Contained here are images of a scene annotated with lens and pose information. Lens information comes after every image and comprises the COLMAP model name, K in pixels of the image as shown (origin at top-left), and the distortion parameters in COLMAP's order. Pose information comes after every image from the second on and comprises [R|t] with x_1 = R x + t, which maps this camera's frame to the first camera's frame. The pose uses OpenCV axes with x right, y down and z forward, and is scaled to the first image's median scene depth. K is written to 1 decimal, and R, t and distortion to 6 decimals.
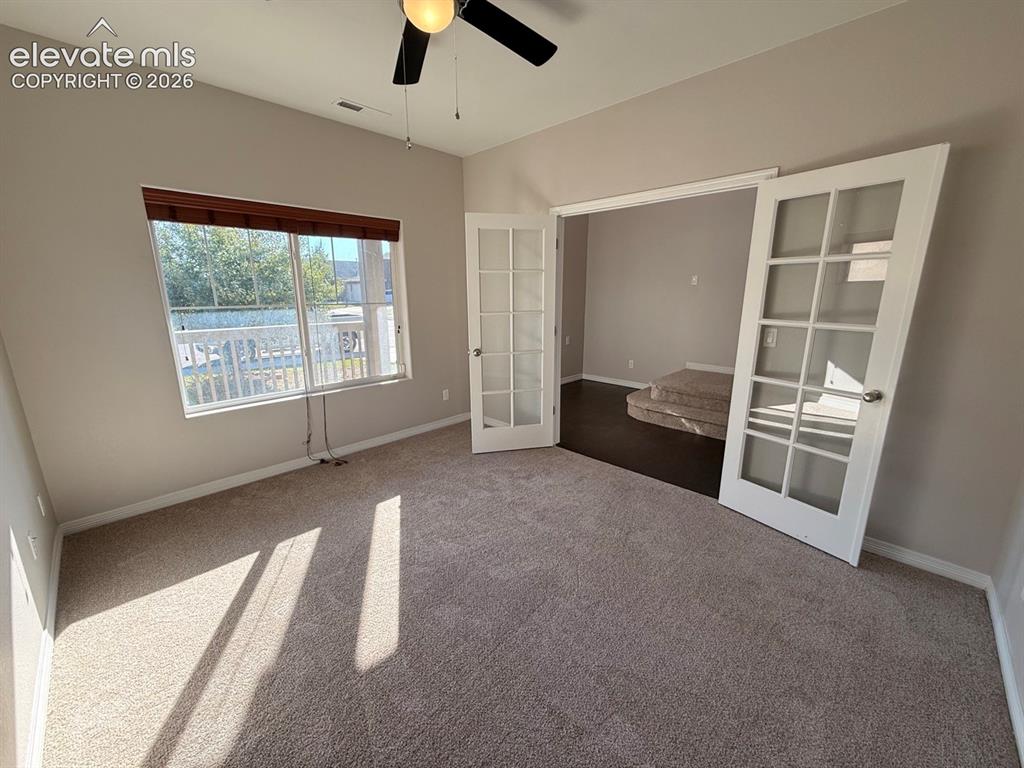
lens RADIAL K [[407.7, 0, 508.0], [0, 407.7, 383.5], [0, 0, 1]] dist [0.000134, -0.000349]
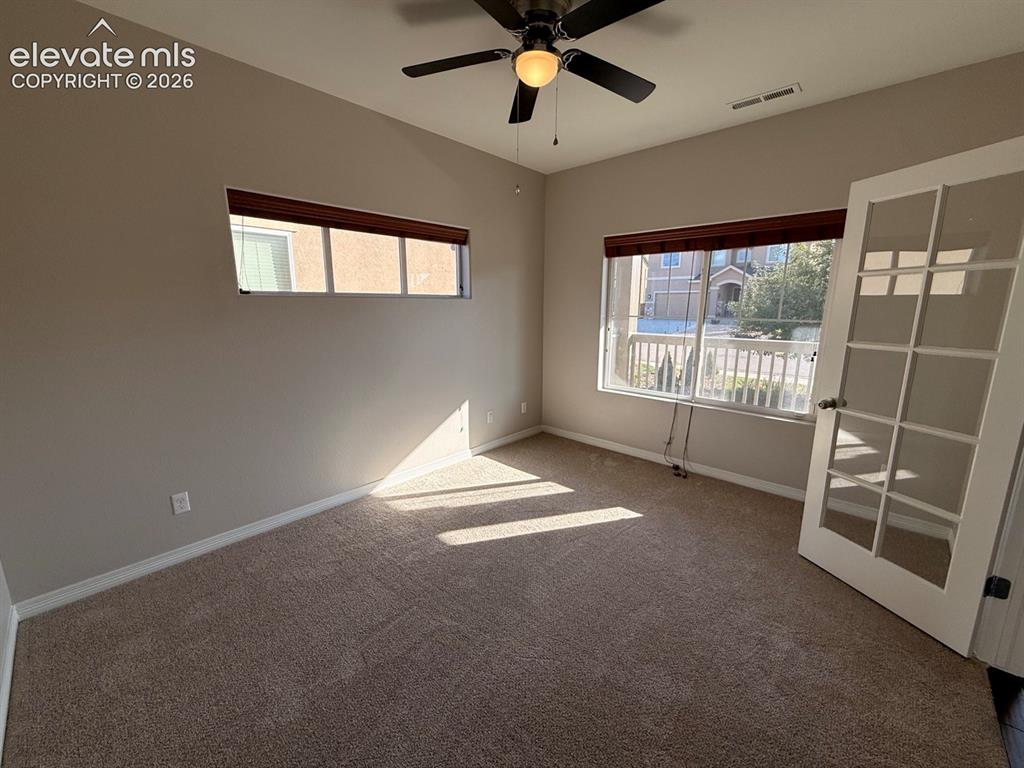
lens RADIAL K [[407.7, 0, 508.0], [0, 407.7, 383.5], [0, 0, 1]] dist [0.000134, -0.000349]
pose [[0.029452, 0.199819, -0.979390, 0.636546], [-0.225261, 0.955937, 0.188260, -0.141134], [0.973853, 0.215074, 0.073166, 0.573025]]
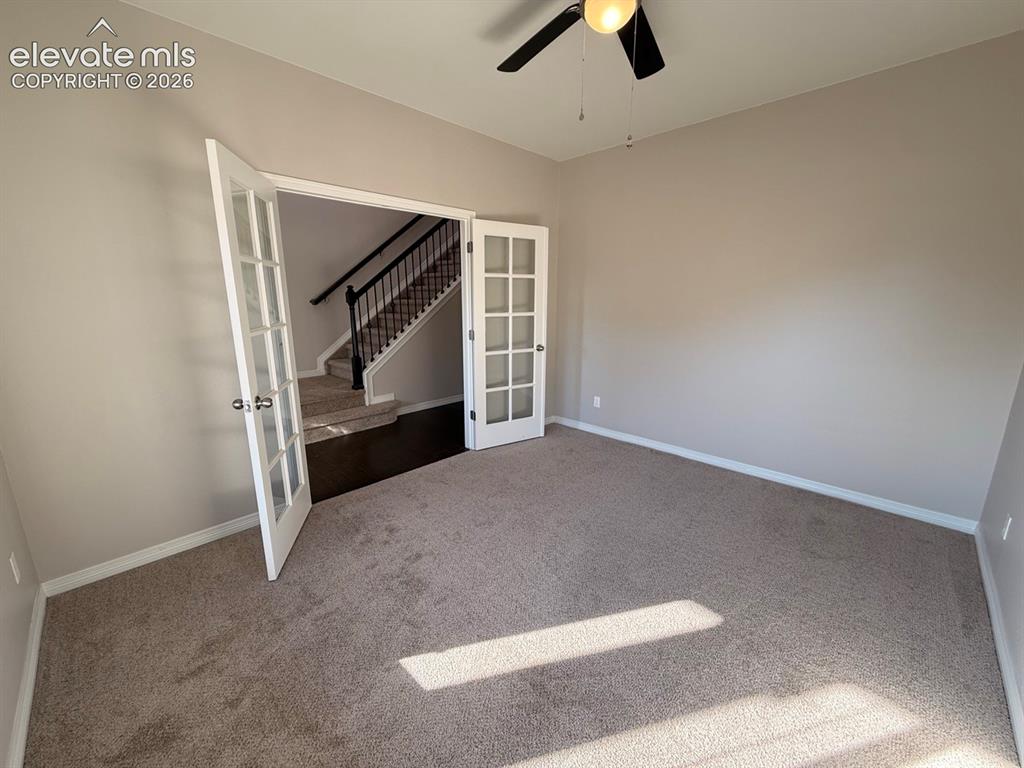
lens RADIAL K [[407.7, 0, 508.0], [0, 407.7, 383.5], [0, 0, 1]] dist [0.000134, -0.000349]
pose [[-0.003700, -0.205856, 0.978575, -0.757703], [0.224787, 0.953366, 0.201403, -0.167065], [-0.974401, 0.220717, 0.042747, 0.782808]]
